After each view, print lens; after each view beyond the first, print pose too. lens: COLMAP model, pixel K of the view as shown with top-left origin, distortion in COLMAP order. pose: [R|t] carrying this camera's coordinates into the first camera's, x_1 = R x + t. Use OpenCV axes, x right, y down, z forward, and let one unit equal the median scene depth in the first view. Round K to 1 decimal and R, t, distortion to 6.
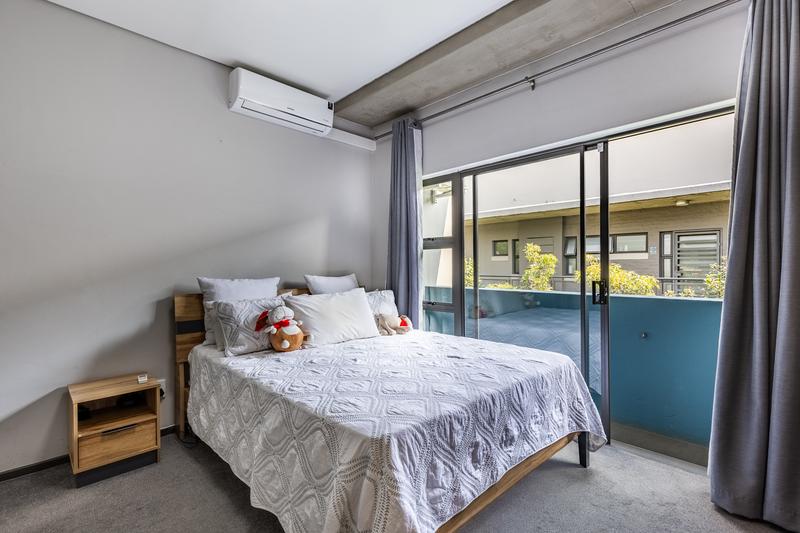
lens RADIAL K [[368.4, 0, 400.0], [0, 368.4, 270.8], [0, 0, 1]] dist [0.003421, -0.000899]
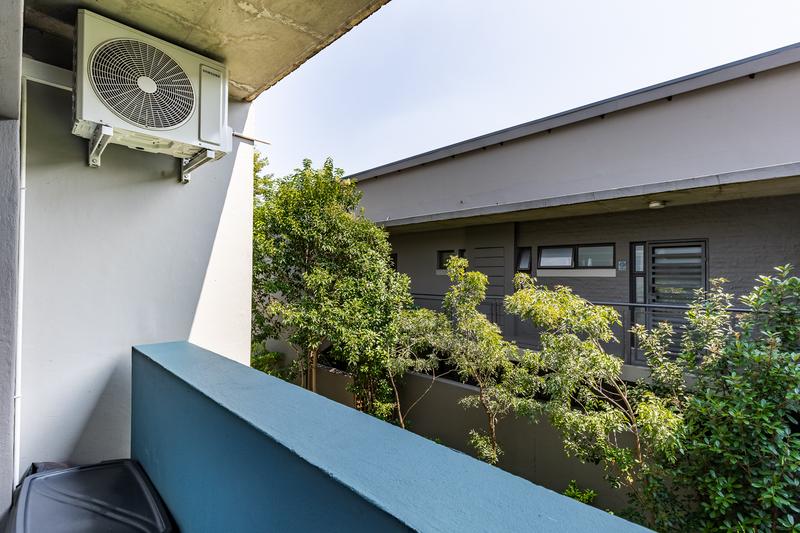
lens RADIAL K [[368.4, 0, 403.2], [0, 368.4, 269.7], [0, 0, 1]] dist [0.003421, -0.000899]
pose [[0.999388, 0.008020, 0.034055, 0.568081], [-0.007156, 0.999652, -0.025409, -0.069634], [-0.034247, 0.025150, 0.999097, 0.682541]]
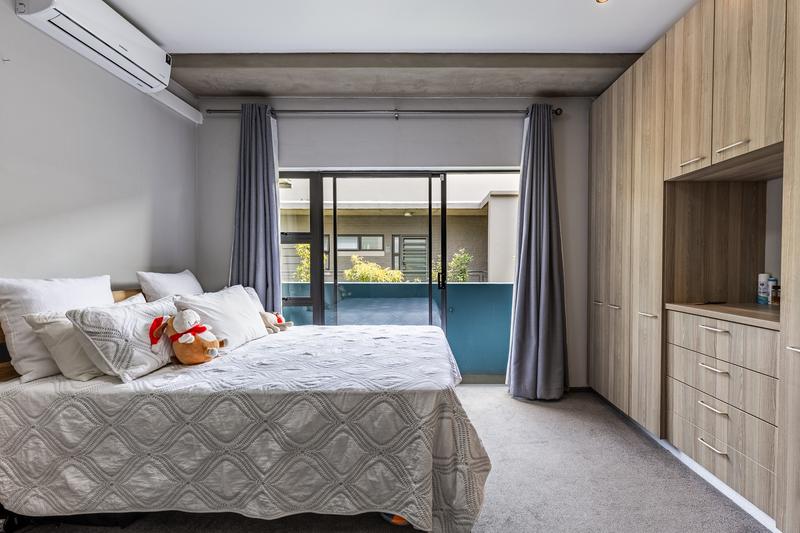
lens RADIAL K [[378.5, 0, 421.2], [0, 378.5, 267.1], [0, 0, 1]] dist [0.011936, -0.000933]
pose [[0.707443, -0.004758, 0.706754, -0.407423], [0.002915, 0.999988, 0.003815, 0.000826], [-0.706764, -0.000639, 0.707449, 0.030165]]
